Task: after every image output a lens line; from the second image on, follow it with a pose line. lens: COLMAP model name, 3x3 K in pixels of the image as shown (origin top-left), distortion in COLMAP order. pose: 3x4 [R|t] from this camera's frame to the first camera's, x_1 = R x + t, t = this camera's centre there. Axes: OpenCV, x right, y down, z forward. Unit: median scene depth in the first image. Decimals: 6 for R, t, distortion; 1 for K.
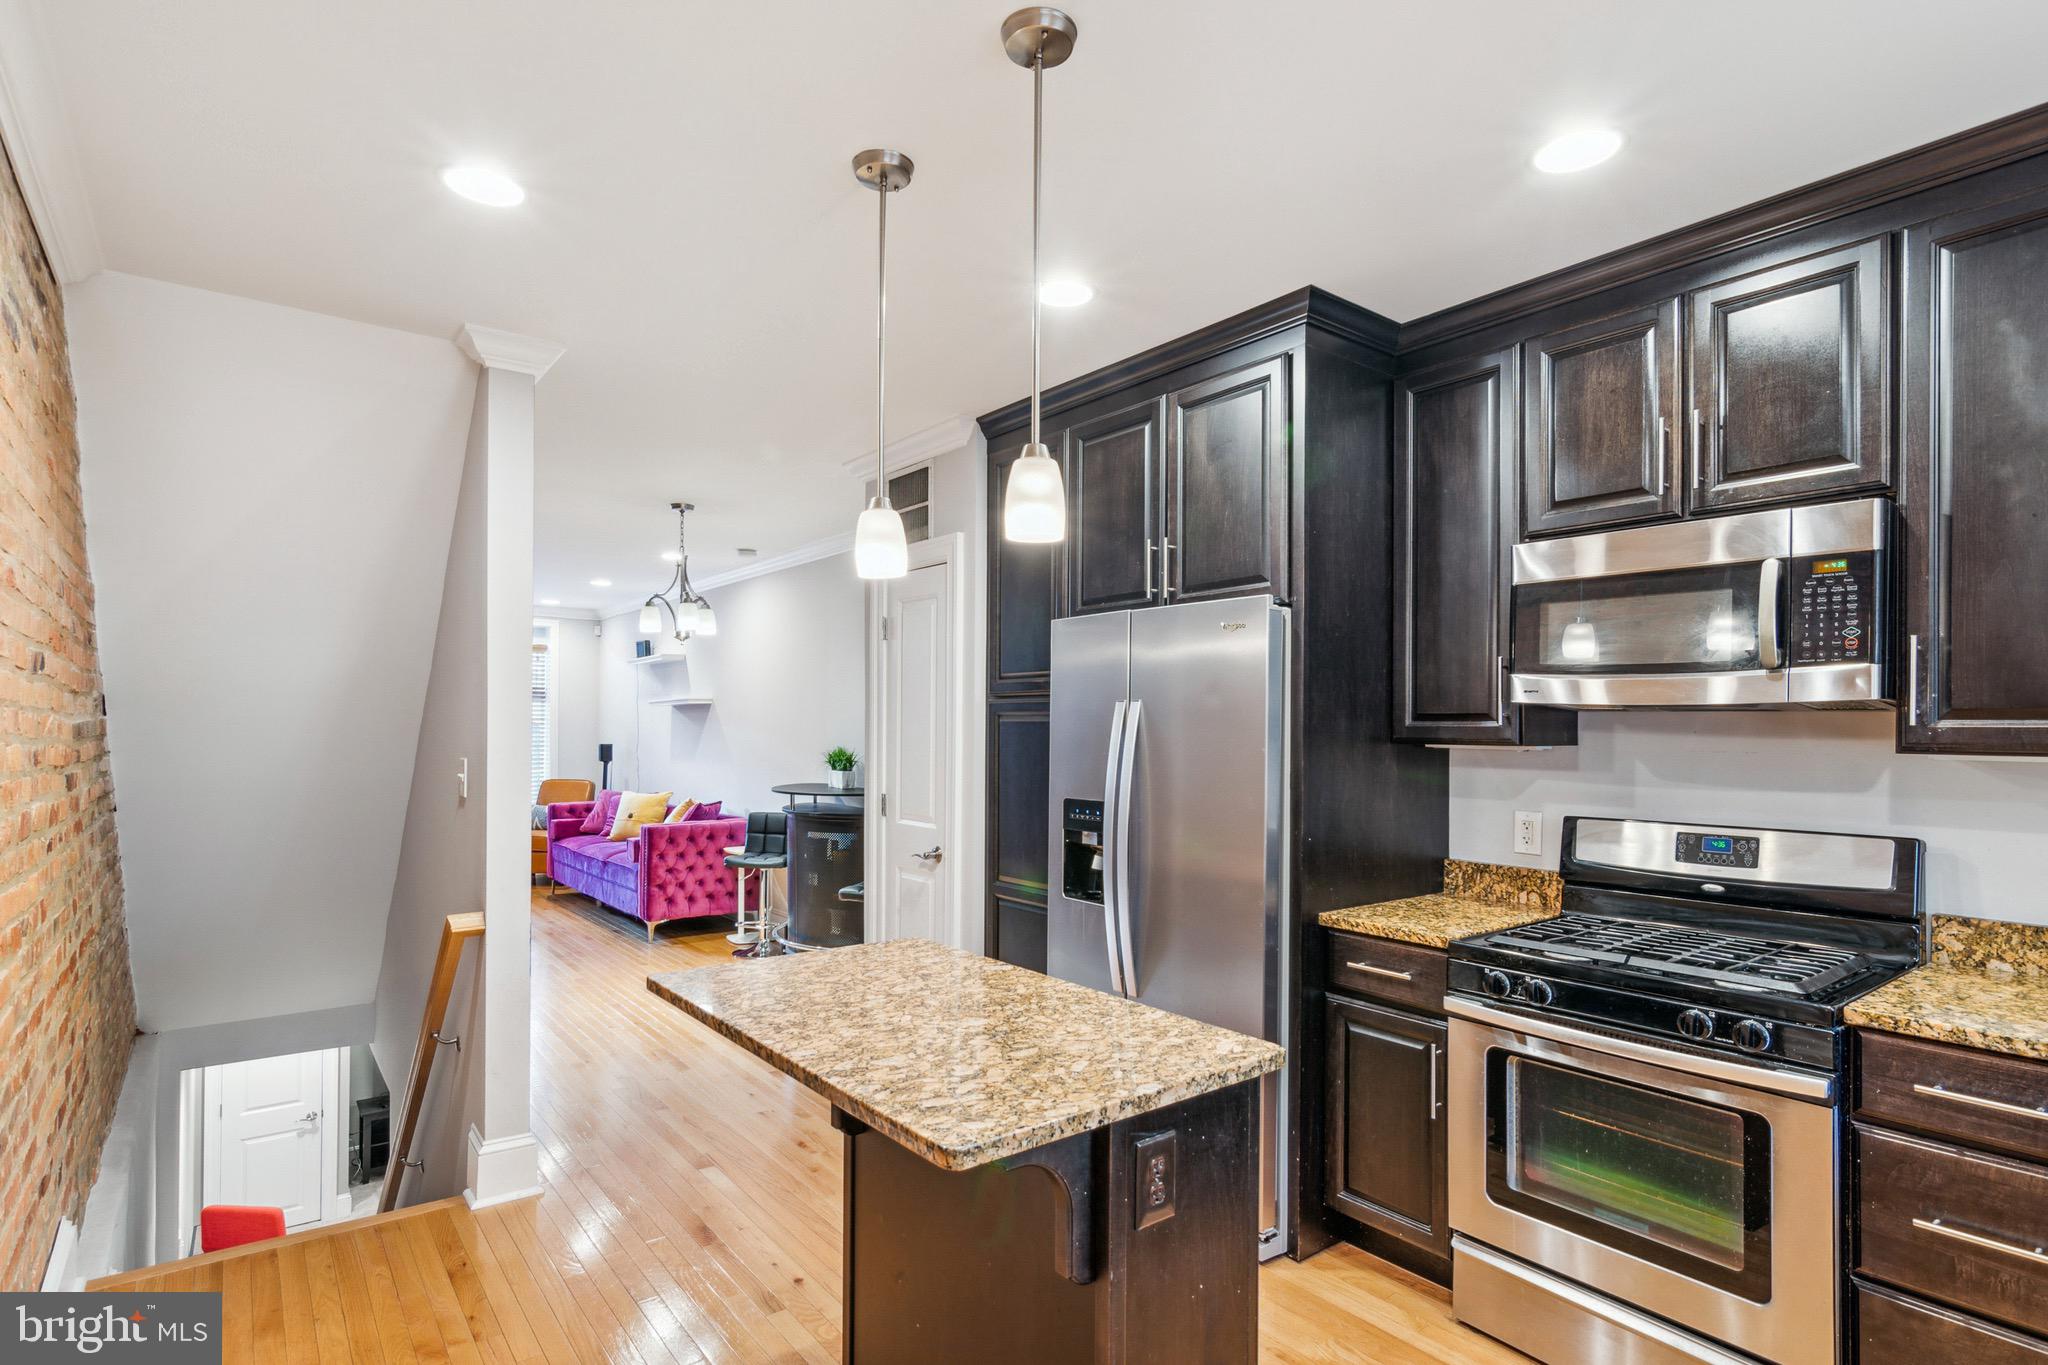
lens RADIAL K [[1005.1, 0, 1007.8], [0, 1005.1, 708.4], [0, 0, 1]] dist [-0.001175, -0.000044]
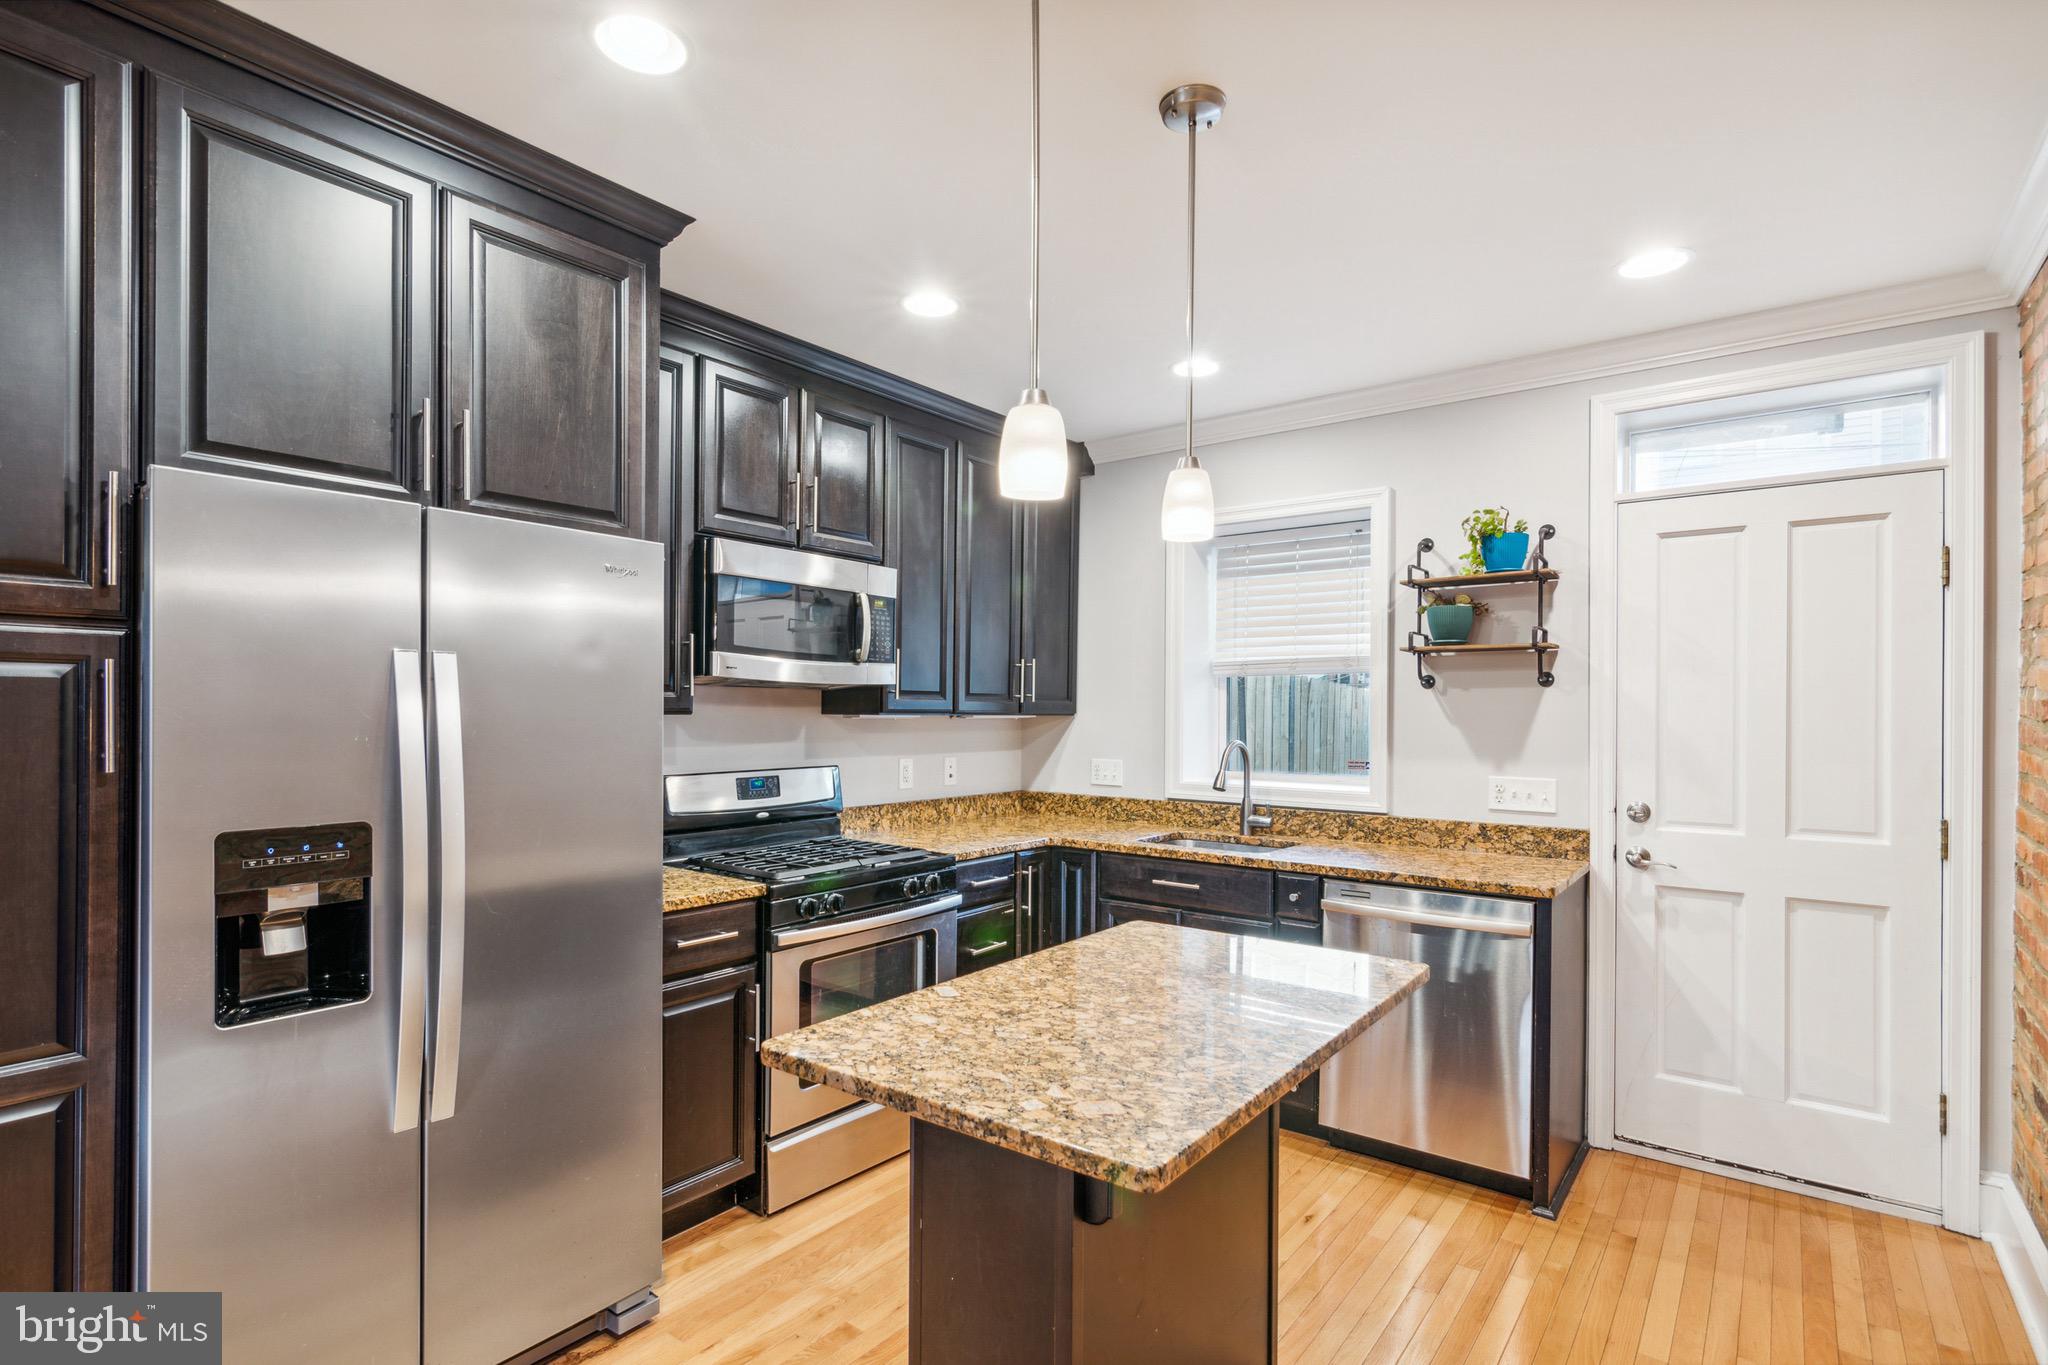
lens RADIAL K [[1005.1, 0, 1007.8], [0, 1005.1, 708.4], [0, 0, 1]] dist [-0.001175, -0.000044]
pose [[-0.251917, -0.008367, 0.967713, -0.731968], [-0.029057, 0.999577, 0.001078, 0.021218], [-0.967313, -0.027848, -0.252054, 1.044104]]
